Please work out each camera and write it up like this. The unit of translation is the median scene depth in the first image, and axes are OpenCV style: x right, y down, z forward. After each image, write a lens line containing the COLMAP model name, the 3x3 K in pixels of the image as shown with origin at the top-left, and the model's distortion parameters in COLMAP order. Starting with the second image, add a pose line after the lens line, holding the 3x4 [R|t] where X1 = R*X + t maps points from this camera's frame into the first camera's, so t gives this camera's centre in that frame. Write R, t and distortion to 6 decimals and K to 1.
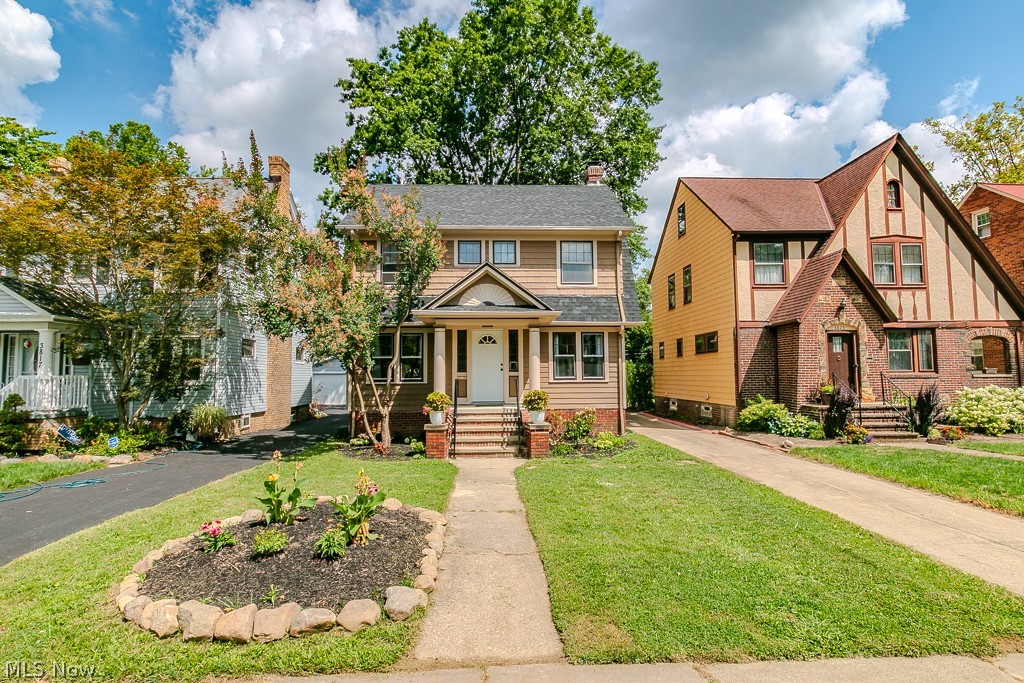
lens RADIAL K [[532.3, 0, 512.3], [0, 532.3, 339.7], [0, 0, 1]] dist [0.013424, -0.002683]
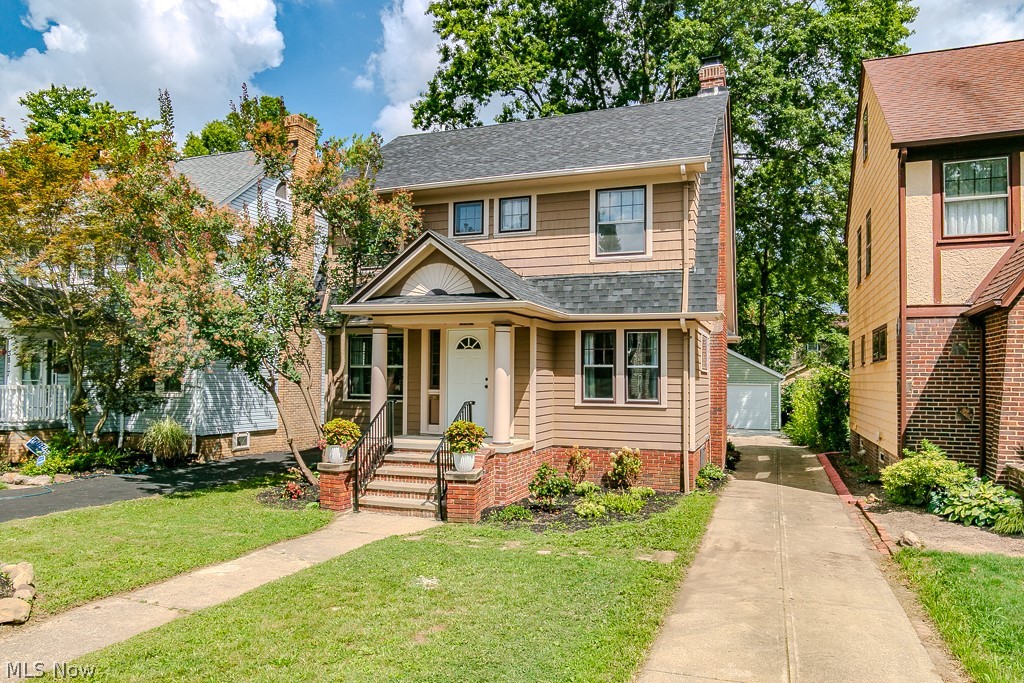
lens RADIAL K [[696.2, 0, 508.5], [0, 696.2, 361.0], [0, 0, 1]] dist [0.009732, -0.000150]
pose [[0.922246, 0.004525, -0.386577, 0.326382], [0.010523, 0.999267, 0.036801, -0.008857], [0.386460, -0.038007, 0.921523, 0.166953]]
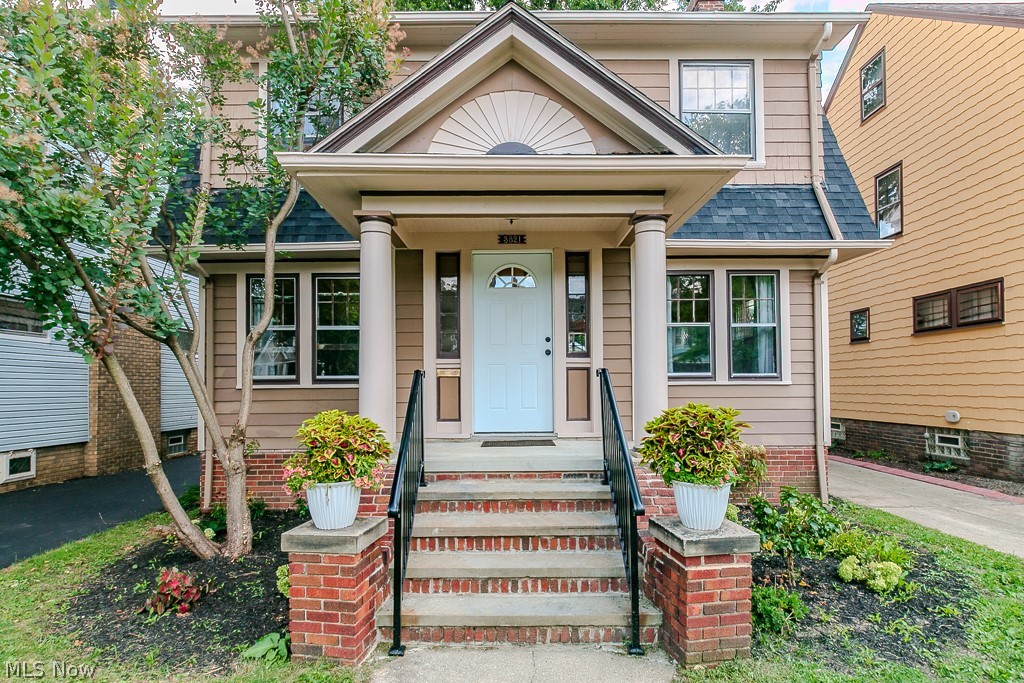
lens RADIAL K [[561.2, 0, 512.0], [0, 561.2, 376.0], [0, 0, 1]] dist [-0.002829, -0.000947]
pose [[0.999310, -0.000771, -0.037132, -0.029027], [0.002460, 0.998963, 0.045461, 0.050709], [0.037058, -0.045521, 0.998276, 0.534914]]
